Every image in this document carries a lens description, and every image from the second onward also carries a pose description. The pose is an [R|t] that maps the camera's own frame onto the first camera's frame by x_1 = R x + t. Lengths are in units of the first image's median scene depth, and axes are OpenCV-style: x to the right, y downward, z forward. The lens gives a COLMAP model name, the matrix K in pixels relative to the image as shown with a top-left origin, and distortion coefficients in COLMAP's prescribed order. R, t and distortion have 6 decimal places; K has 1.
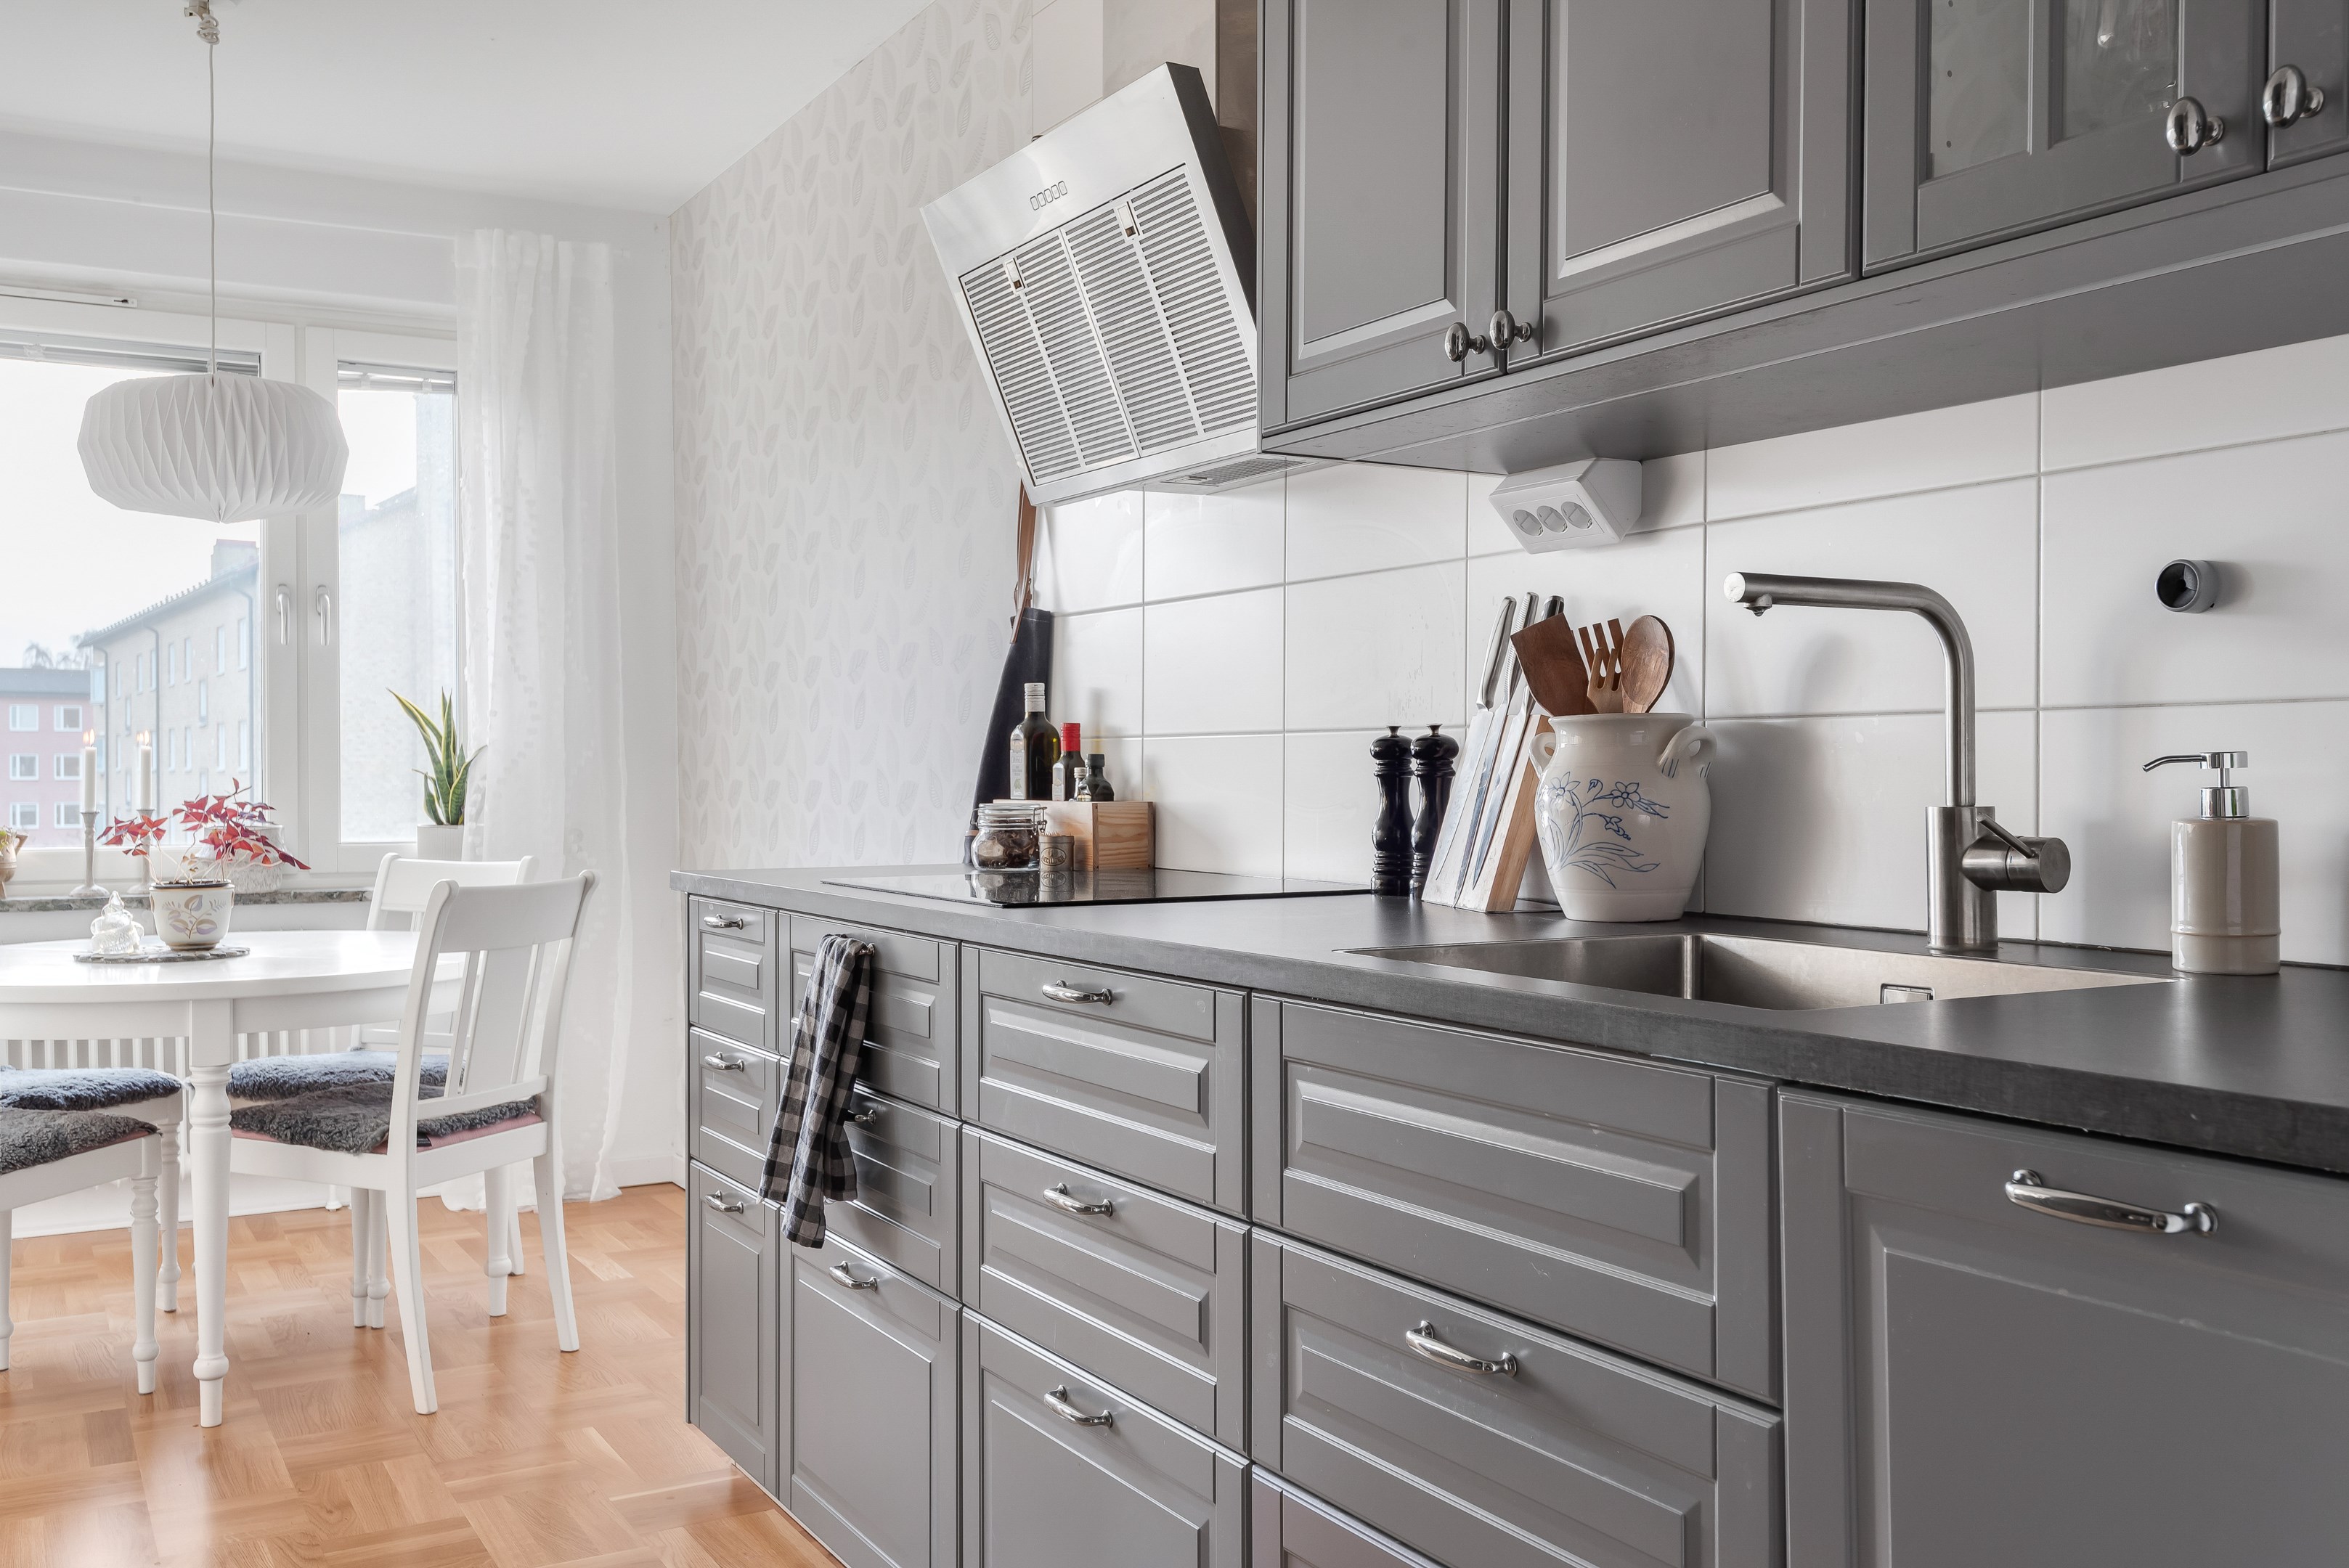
lens RADIAL K [[2069.9, 0, 1193.1], [0, 2069.9, 789.6], [0, 0, 1]] dist [0.029931, -0.027748]
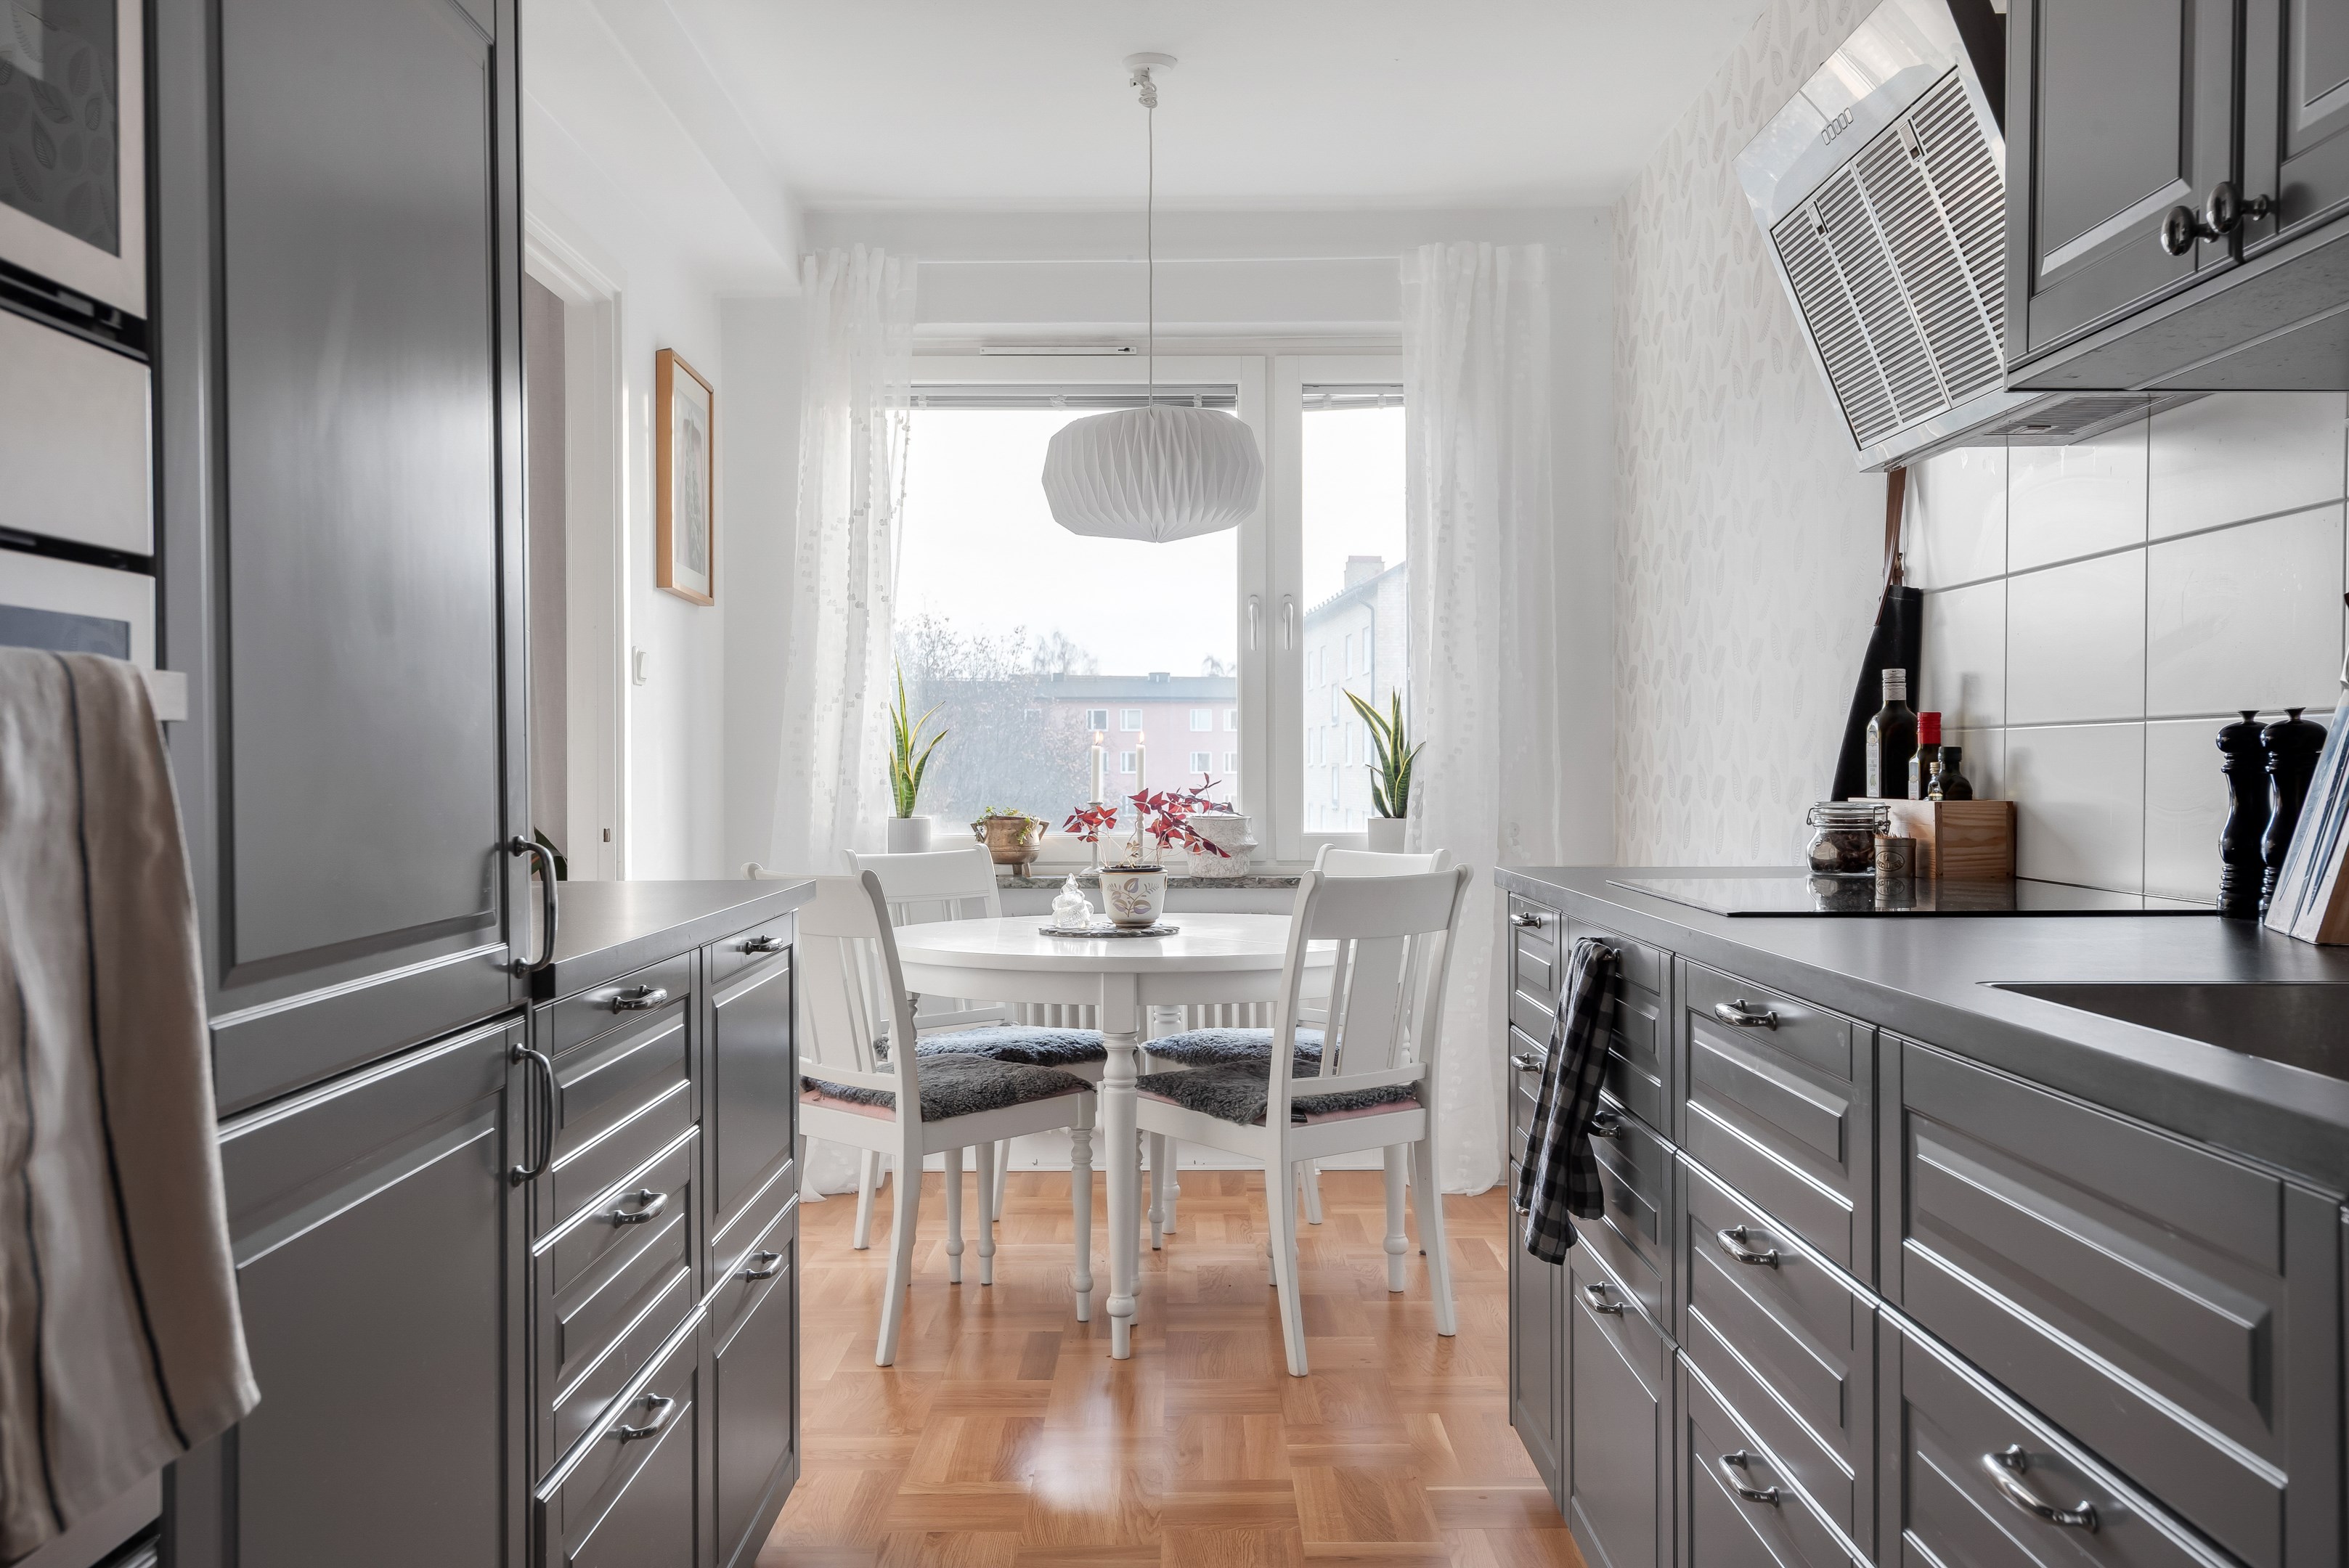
lens RADIAL K [[2069.9, 0, 1193.1], [0, 2069.9, 789.6], [0, 0, 1]] dist [0.029931, -0.027748]
pose [[0.870300, 0.004882, -0.492498, 0.099607], [-0.003604, 0.999987, 0.003545, -0.000754], [0.492509, -0.001311, 0.870306, 0.058034]]
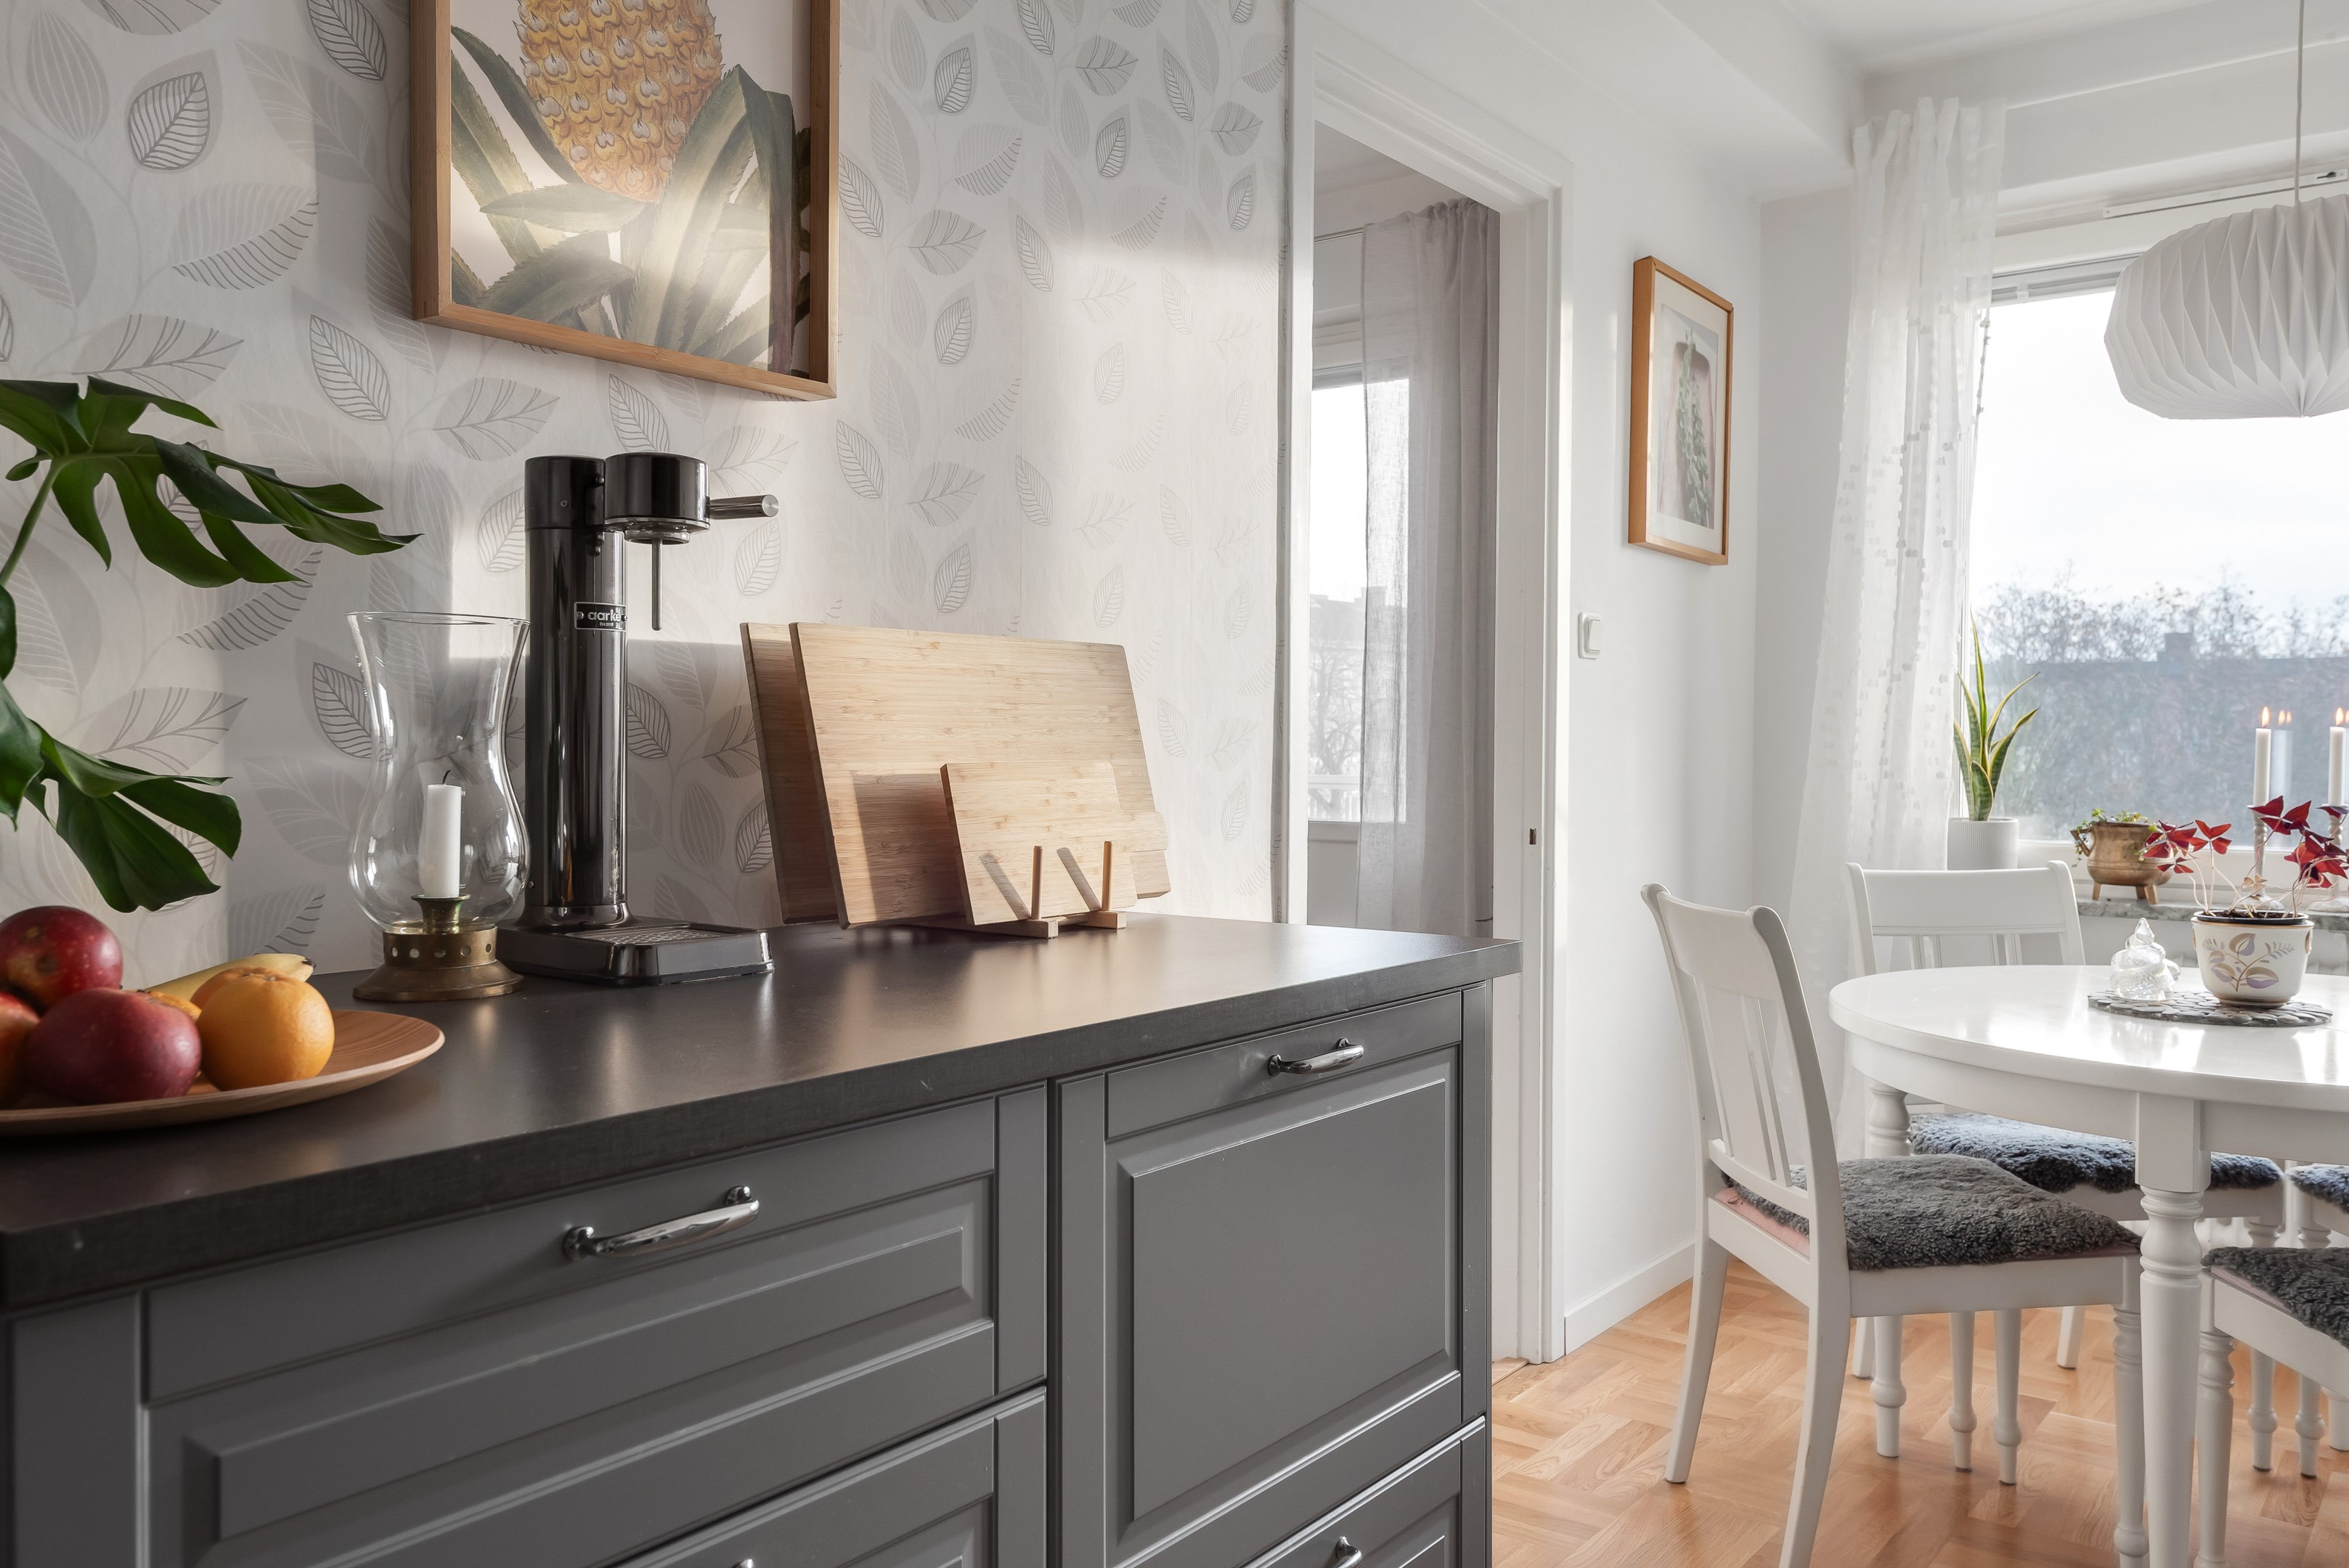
lens RADIAL K [[1822.3, 0, 1174.5], [0, 1822.3, 784.0], [0, 0, 1]] dist [0.040013, -0.029789]
pose [[0.391405, 0.023181, -0.919926, -0.036096], [-0.012575, 0.999724, 0.019842, -0.010342], [0.920132, 0.003802, 0.391589, 0.431234]]
